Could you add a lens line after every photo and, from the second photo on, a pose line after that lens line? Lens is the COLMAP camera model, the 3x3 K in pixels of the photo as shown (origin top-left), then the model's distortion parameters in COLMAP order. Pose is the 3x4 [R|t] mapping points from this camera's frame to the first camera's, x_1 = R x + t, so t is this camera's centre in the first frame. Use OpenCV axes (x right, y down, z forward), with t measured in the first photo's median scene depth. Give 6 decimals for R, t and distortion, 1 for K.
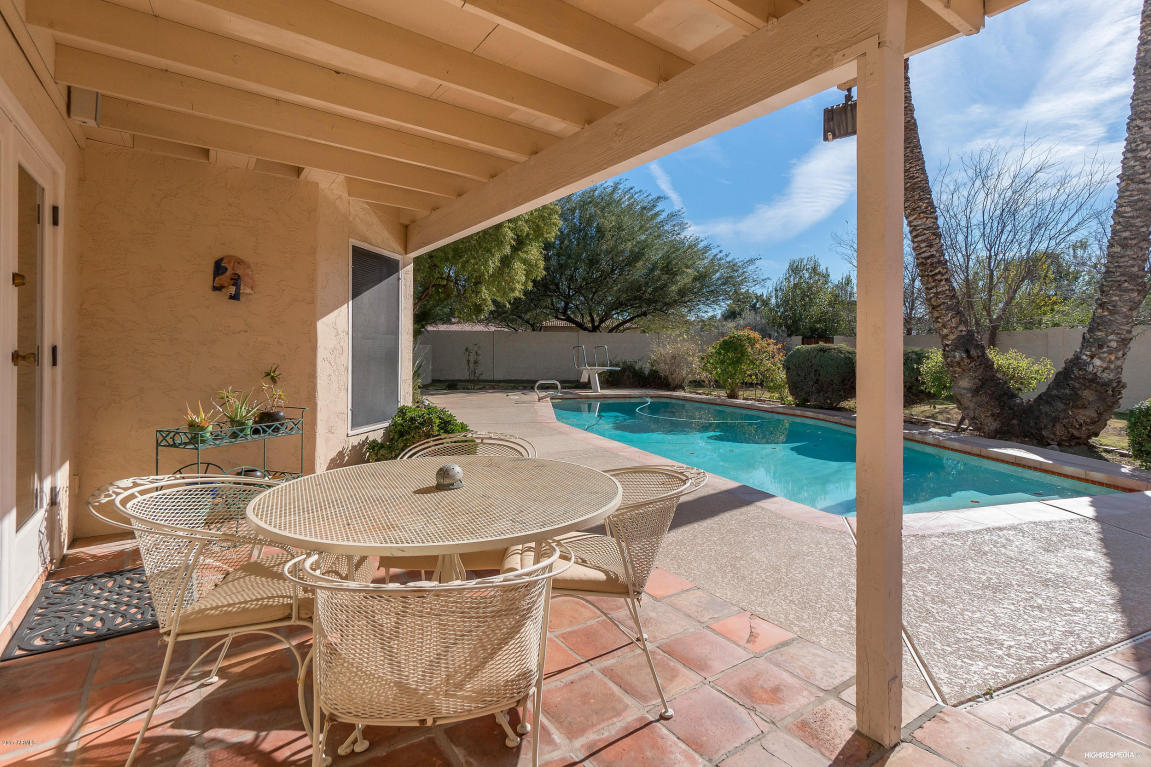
lens RADIAL K [[512.1, 0, 576.0], [0, 512.1, 375.1], [0, 0, 1]] dist [-0.001573, -0.000272]
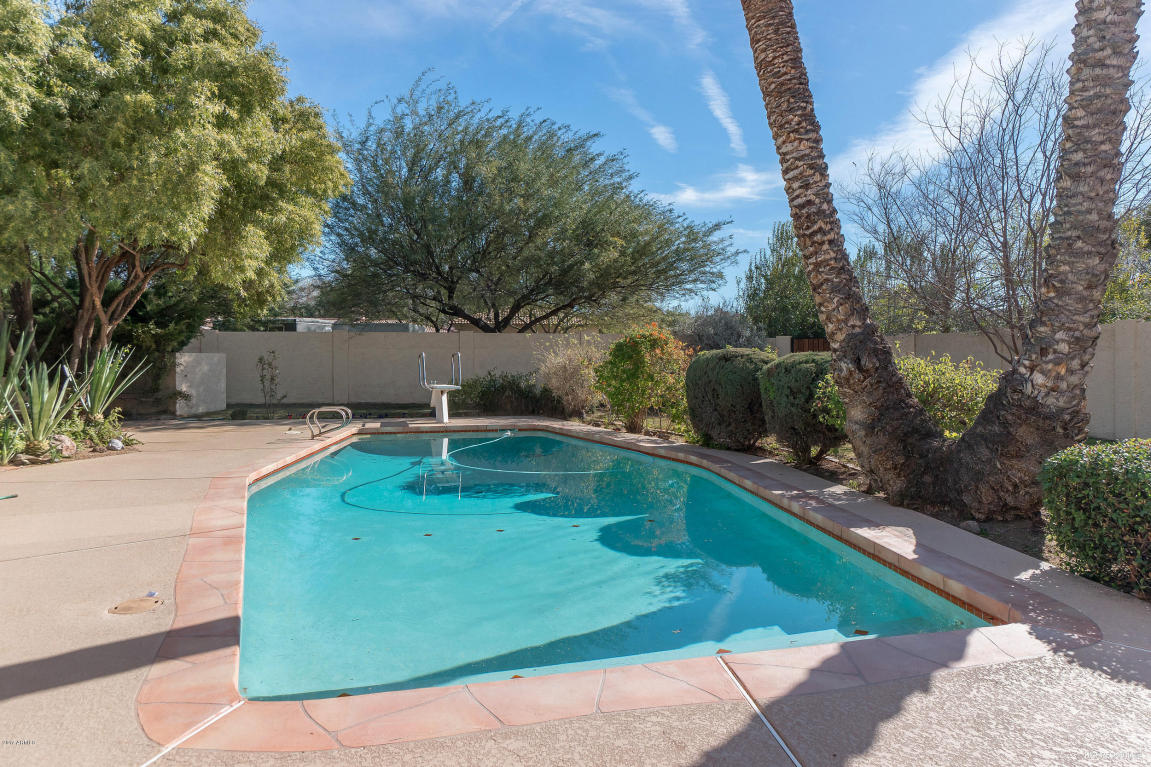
lens RADIAL K [[706.4, 0, 575.1], [0, 706.4, 388.8], [0, 0, 1]] dist [-0.002208, 0.002248]
pose [[0.999847, -0.005581, -0.016593, 0.444237], [0.005518, 0.999977, -0.003823, -0.011764], [0.016614, 0.003731, 0.999855, 0.166186]]
